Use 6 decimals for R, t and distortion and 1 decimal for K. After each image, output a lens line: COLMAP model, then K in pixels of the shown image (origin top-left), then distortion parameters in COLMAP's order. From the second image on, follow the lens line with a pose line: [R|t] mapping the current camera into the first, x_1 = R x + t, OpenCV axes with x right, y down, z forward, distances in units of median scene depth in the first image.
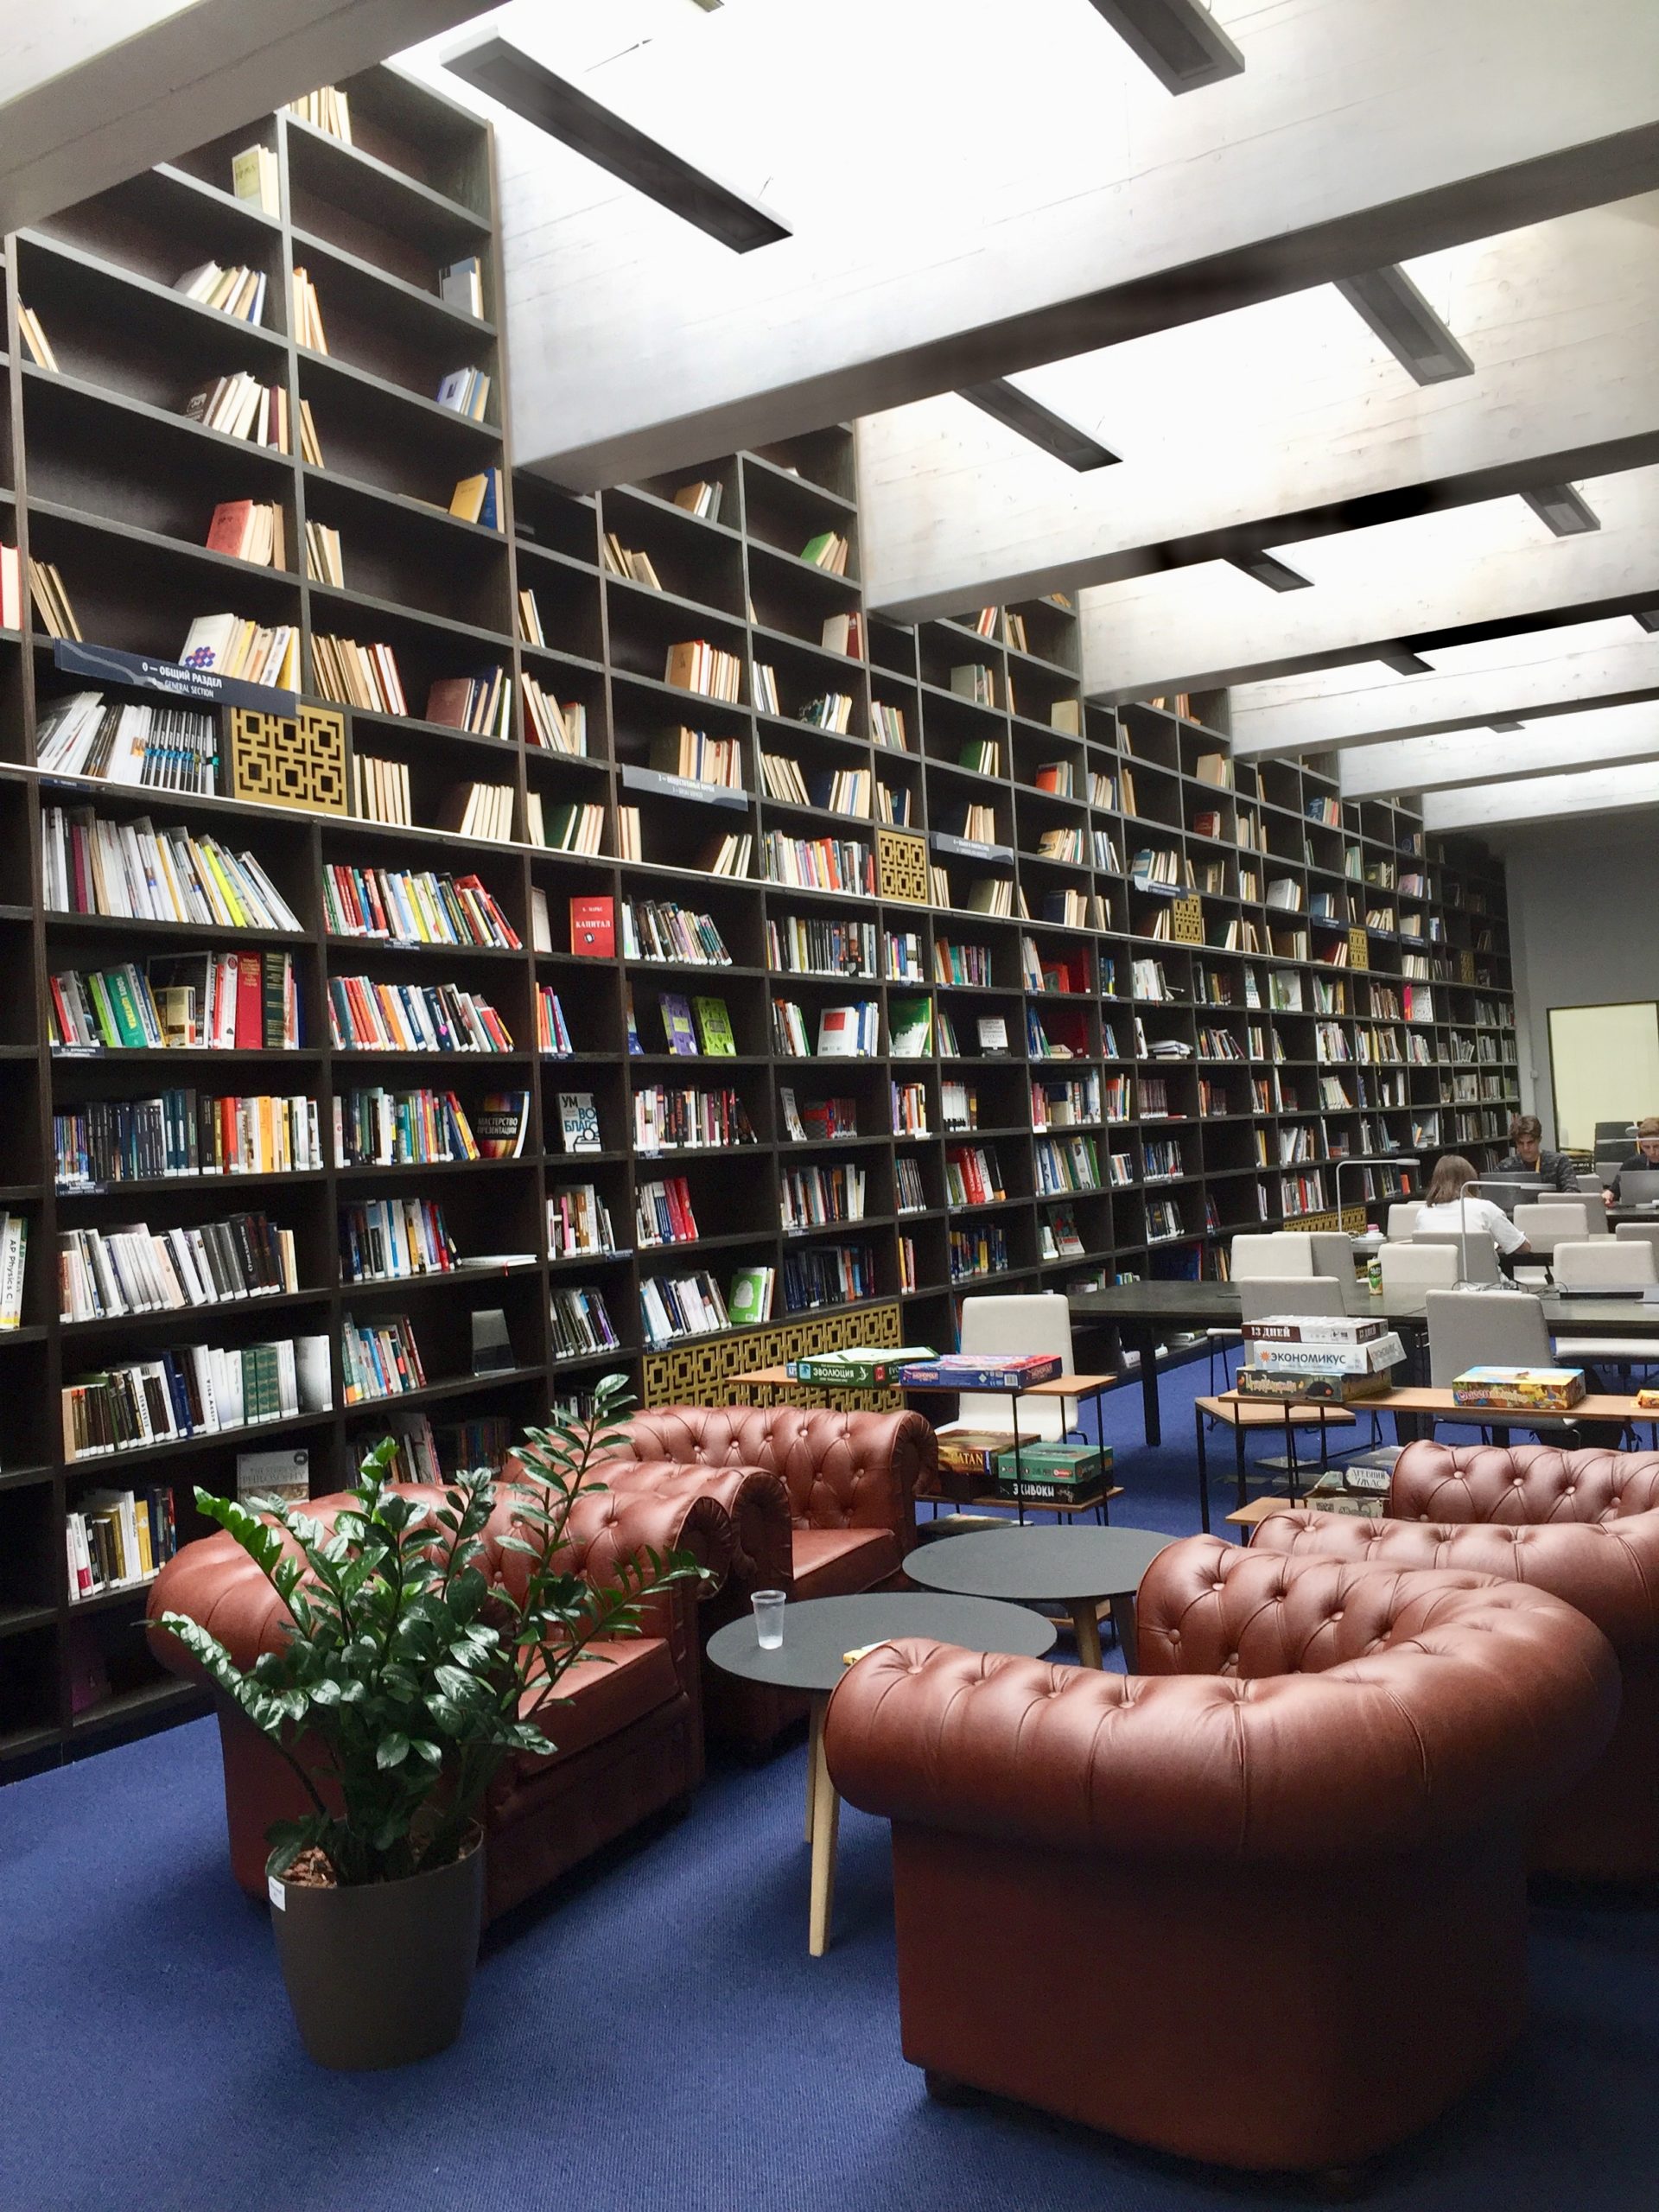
lens RADIAL K [[1899.2, 0, 829.2], [0, 1899.2, 1104.2], [0, 0, 1]] dist [0.072414, -0.096743]
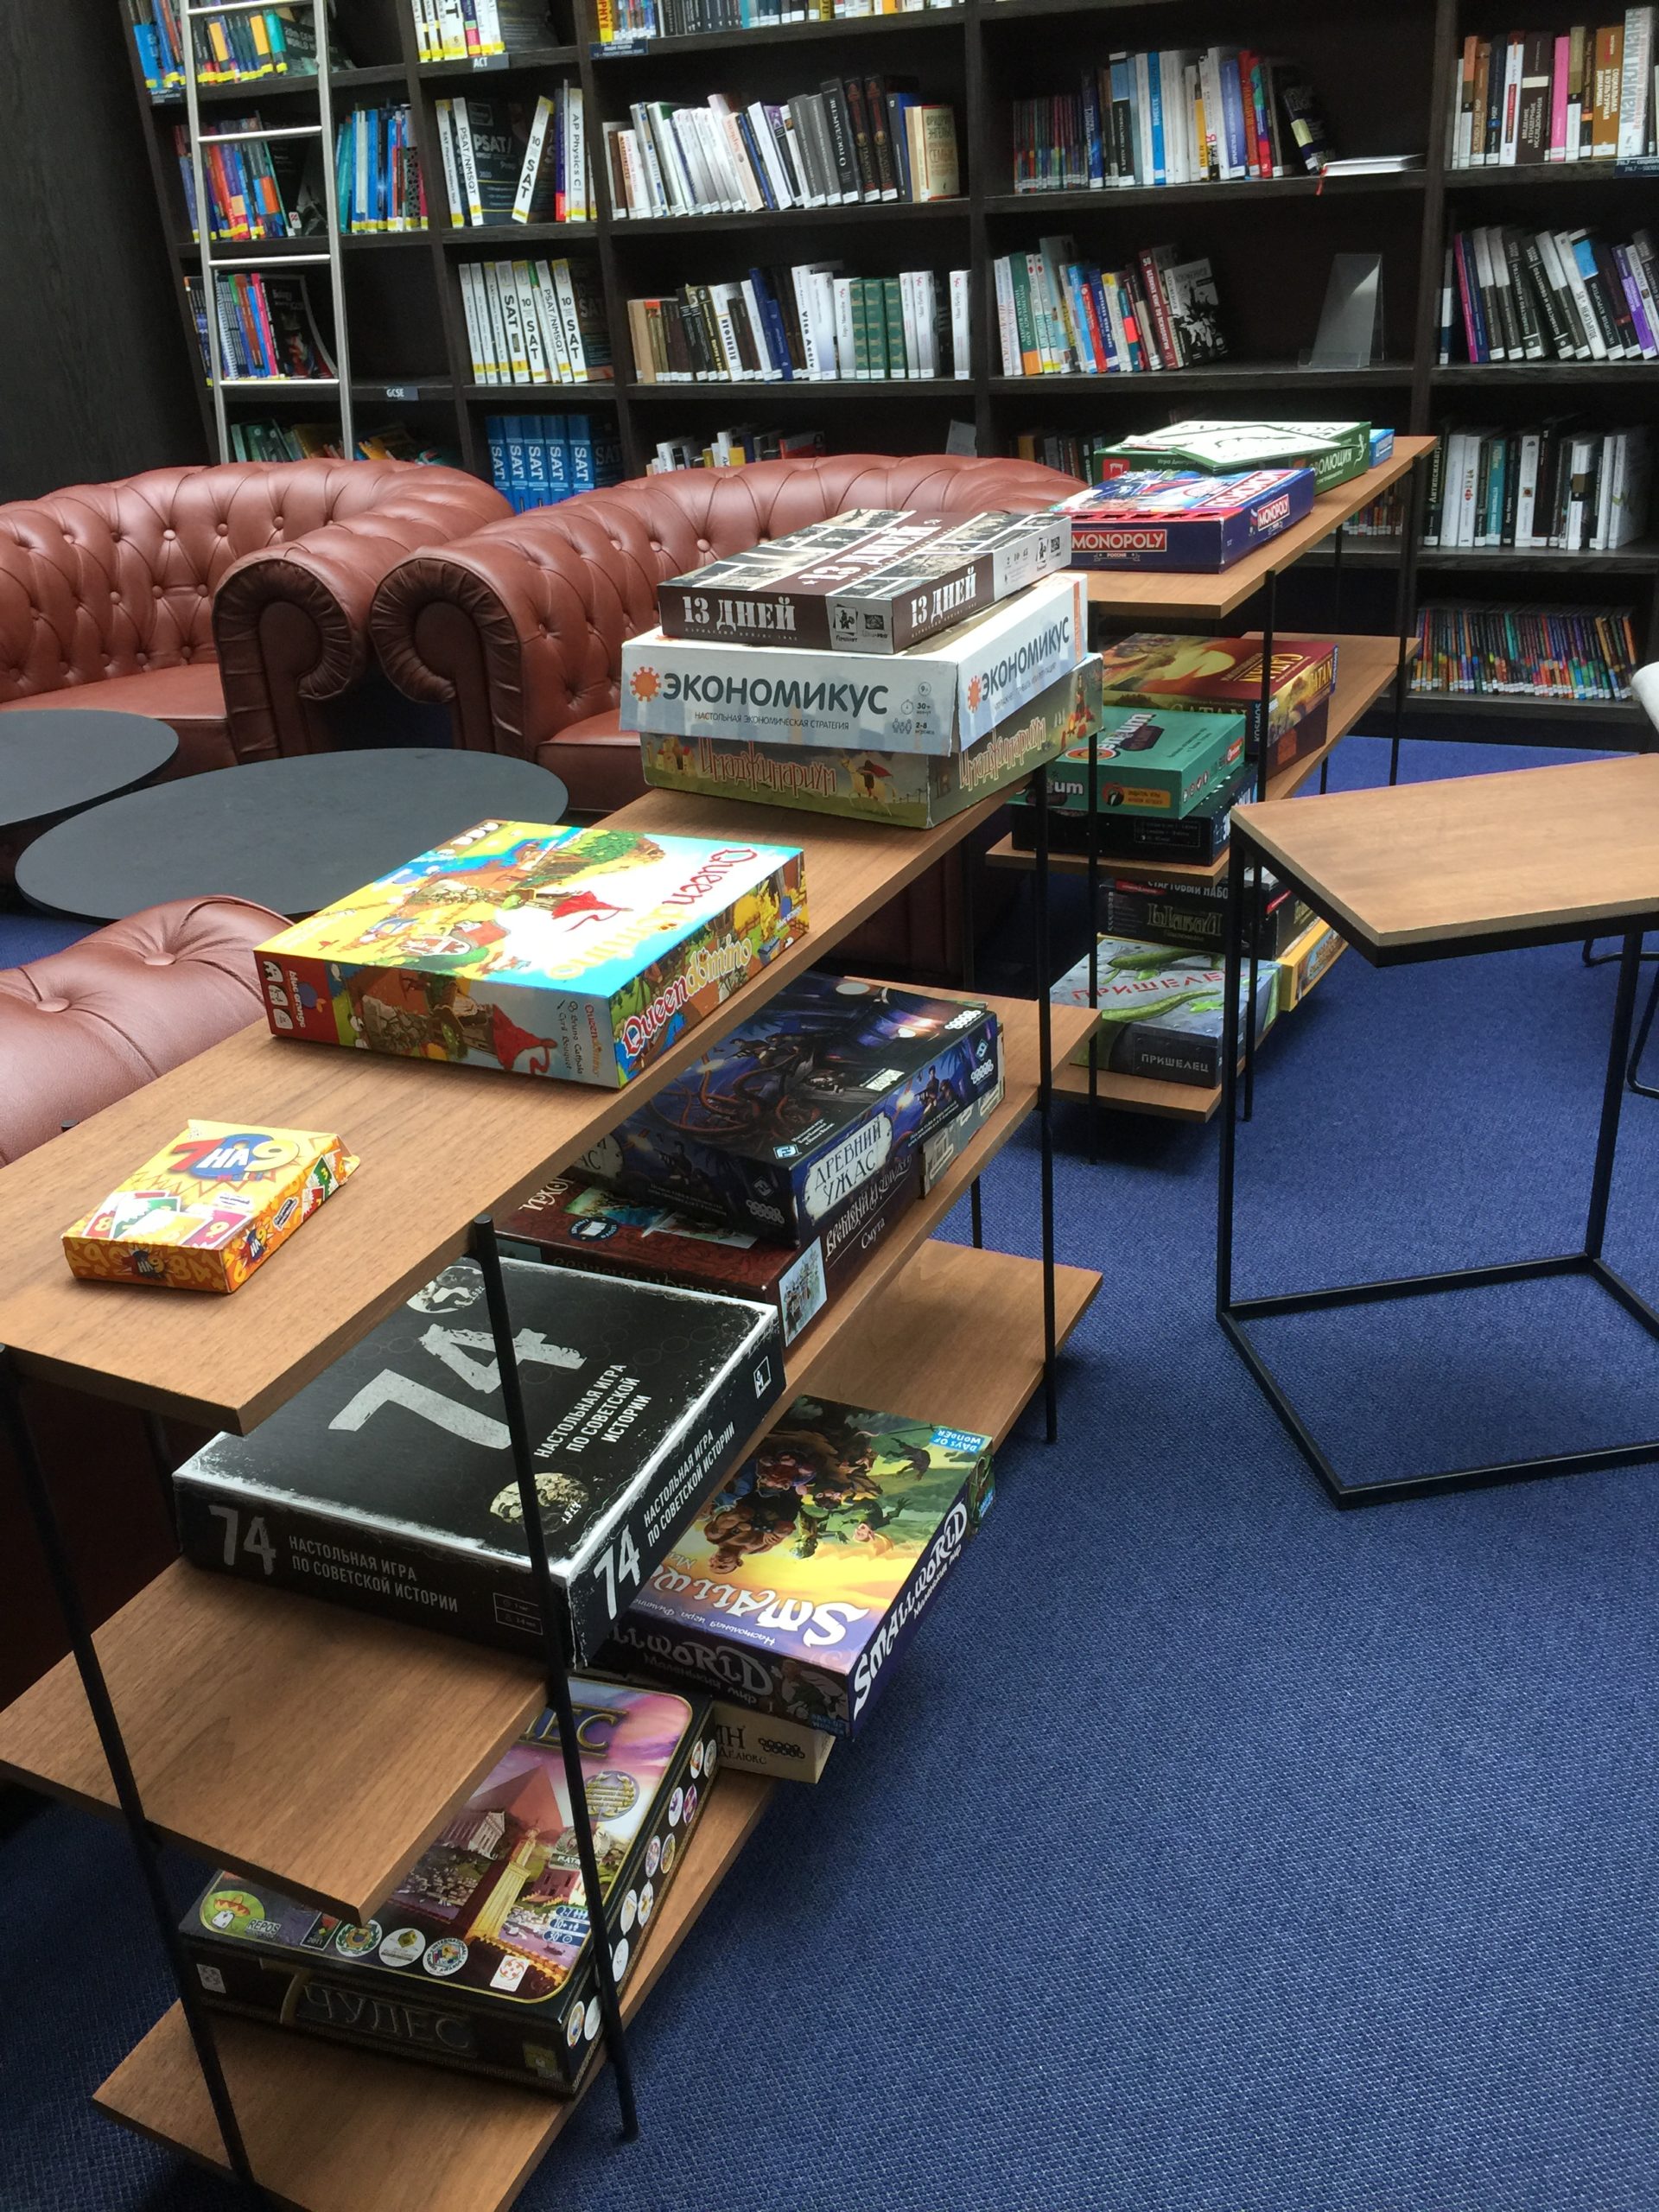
lens RADIAL K [[1899.2, 0, 829.2], [0, 1899.2, 1104.2], [0, 0, 1]] dist [0.072414, -0.096743]
pose [[0.110172, 0.489379, -0.865084, 0.550933], [0.080026, 0.863189, 0.498498, 0.027398], [0.990686, -0.124150, 0.055936, 0.909331]]
